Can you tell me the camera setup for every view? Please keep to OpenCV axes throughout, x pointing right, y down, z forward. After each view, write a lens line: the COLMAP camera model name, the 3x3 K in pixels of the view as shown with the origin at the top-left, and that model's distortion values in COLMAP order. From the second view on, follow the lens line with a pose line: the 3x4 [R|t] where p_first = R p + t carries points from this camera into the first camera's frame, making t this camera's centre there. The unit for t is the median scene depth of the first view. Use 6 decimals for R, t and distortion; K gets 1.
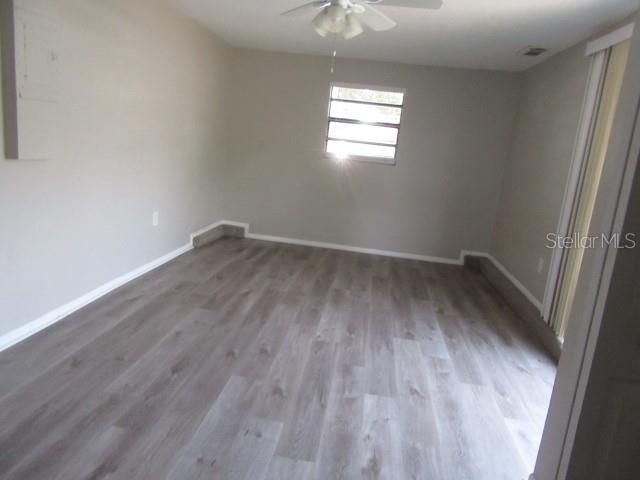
lens RADIAL K [[469.0, 0, 319.5], [0, 469.0, 238.1], [0, 0, 1]] dist [0.042875, -0.013335]
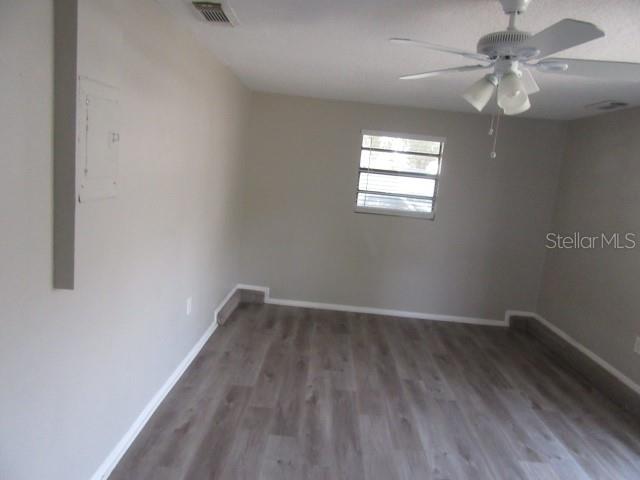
lens RADIAL K [[469.0, 0, 320.6], [0, 469.0, 240.9], [0, 0, 1]] dist [0.042875, -0.013335]
pose [[0.994374, -0.025440, 0.102829, -0.190116], [0.029344, 0.998898, -0.036632, -0.109759], [-0.101784, 0.039443, 0.994024, 0.149838]]
